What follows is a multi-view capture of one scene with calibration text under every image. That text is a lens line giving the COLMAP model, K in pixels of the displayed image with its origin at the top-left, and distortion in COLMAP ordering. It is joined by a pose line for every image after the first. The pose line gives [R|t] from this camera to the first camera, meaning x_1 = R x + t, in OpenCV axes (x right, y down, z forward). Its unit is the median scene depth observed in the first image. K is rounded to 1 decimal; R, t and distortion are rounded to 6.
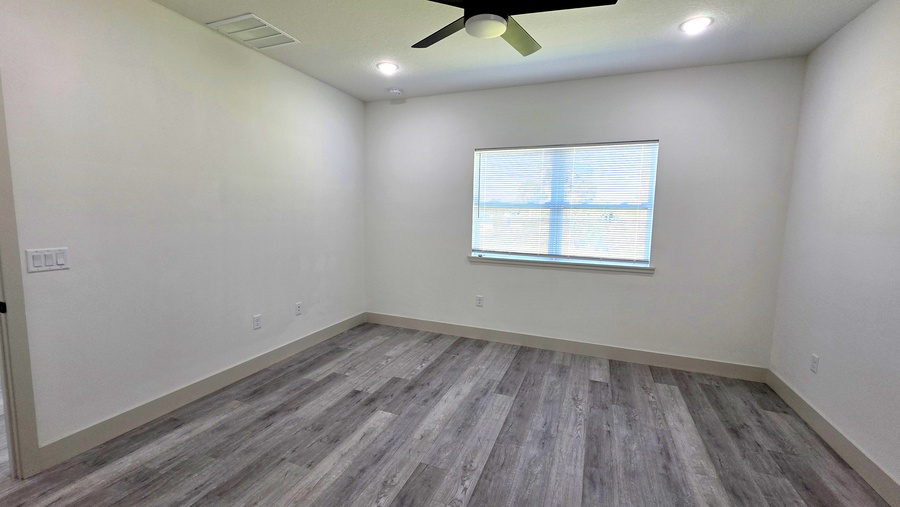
lens RADIAL K [[369.6, 0, 450.2], [0, 369.6, 250.6], [0, 0, 1]] dist [0.000252, 0.000003]
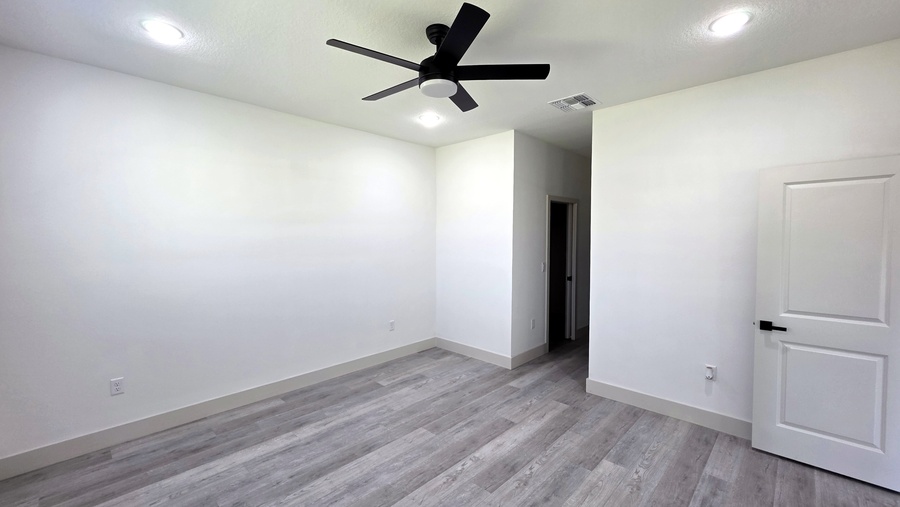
lens RADIAL K [[369.6, 0, 450.2], [0, 369.6, 250.6], [0, 0, 1]] dist [0.000252, 0.000003]
pose [[-0.928715, -0.035197, 0.369121, -0.227434], [0.021321, 0.988768, 0.147927, -0.177971], [-0.370182, 0.145252, -0.917533, 1.294340]]
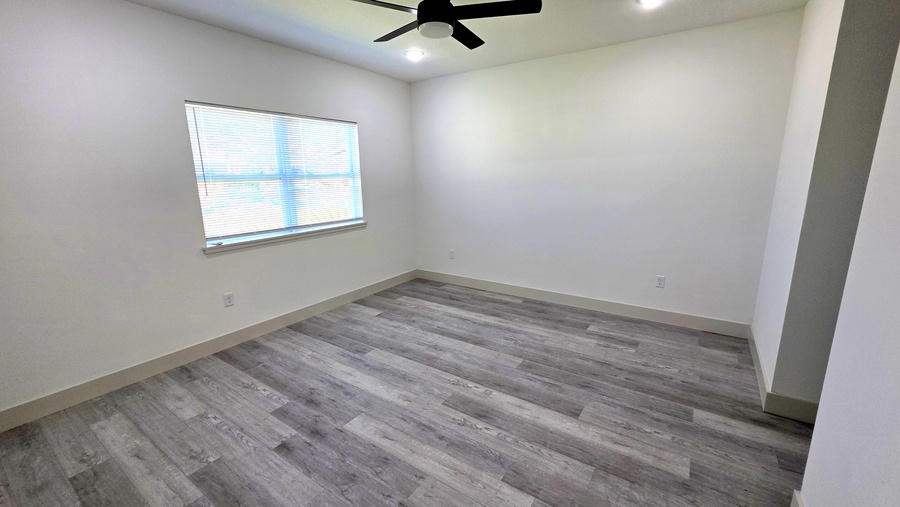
lens RADIAL K [[369.6, 0, 450.2], [0, 369.6, 250.6], [0, 0, 1]] dist [0.000252, 0.000003]
pose [[0.214326, -0.222850, 0.951001, -0.739539], [0.121475, 0.972148, 0.200429, -0.092206], [-0.969179, 0.072566, 0.235428, 0.450045]]
